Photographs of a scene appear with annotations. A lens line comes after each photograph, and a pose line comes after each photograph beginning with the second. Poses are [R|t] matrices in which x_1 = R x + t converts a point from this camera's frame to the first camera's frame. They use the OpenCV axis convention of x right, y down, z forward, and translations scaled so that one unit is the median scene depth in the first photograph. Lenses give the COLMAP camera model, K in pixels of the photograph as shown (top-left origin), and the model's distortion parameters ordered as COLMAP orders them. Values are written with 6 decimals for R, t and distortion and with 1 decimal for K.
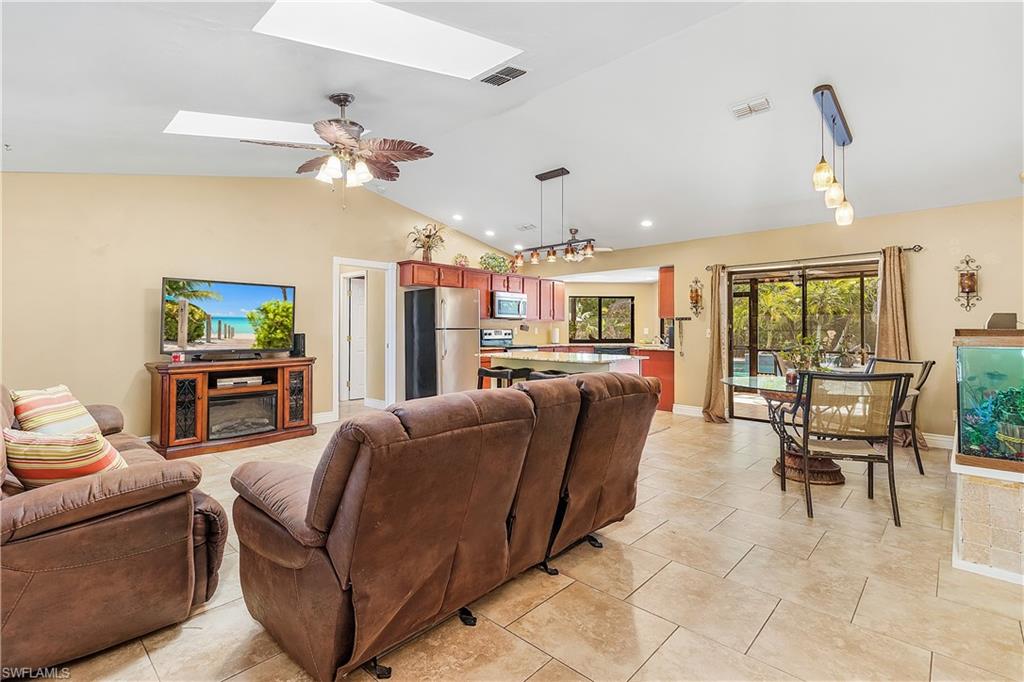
lens RADIAL K [[479.3, 0, 502.2], [0, 479.3, 335.5], [0, 0, 1]] dist [0.000932, 0.000219]
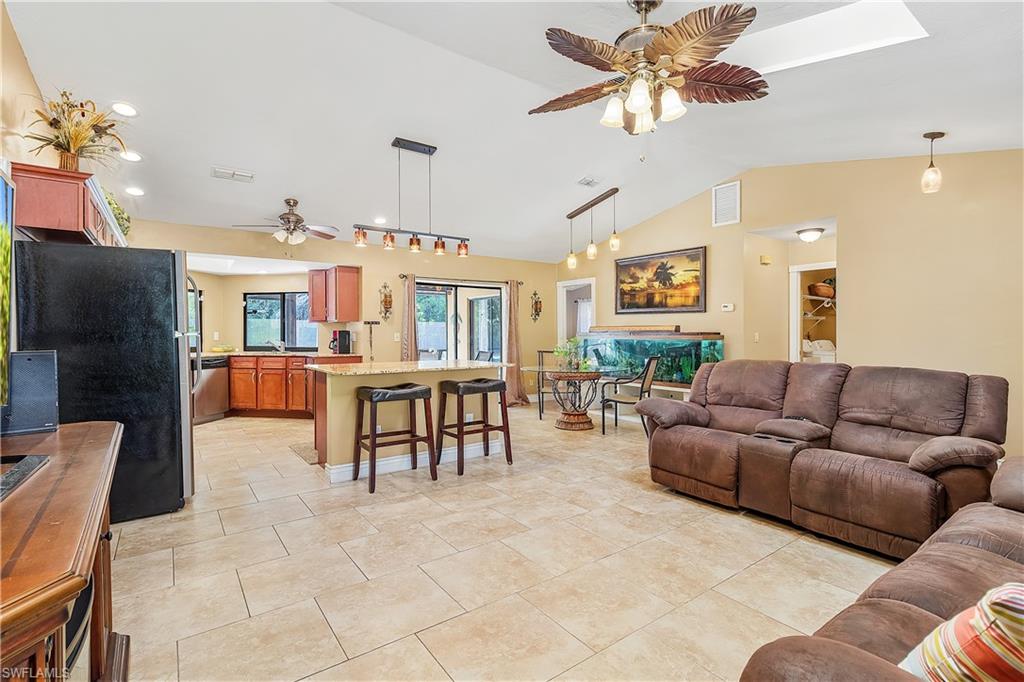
lens RADIAL K [[479.3, 0, 510.9], [0, 479.3, 331.1], [0, 0, 1]] dist [0.000932, 0.000219]
pose [[0.170118, 0.003845, 0.985416, -0.526484], [0.015284, 0.999862, -0.006540, -0.006863], [-0.985305, 0.016173, 0.170036, 0.537868]]
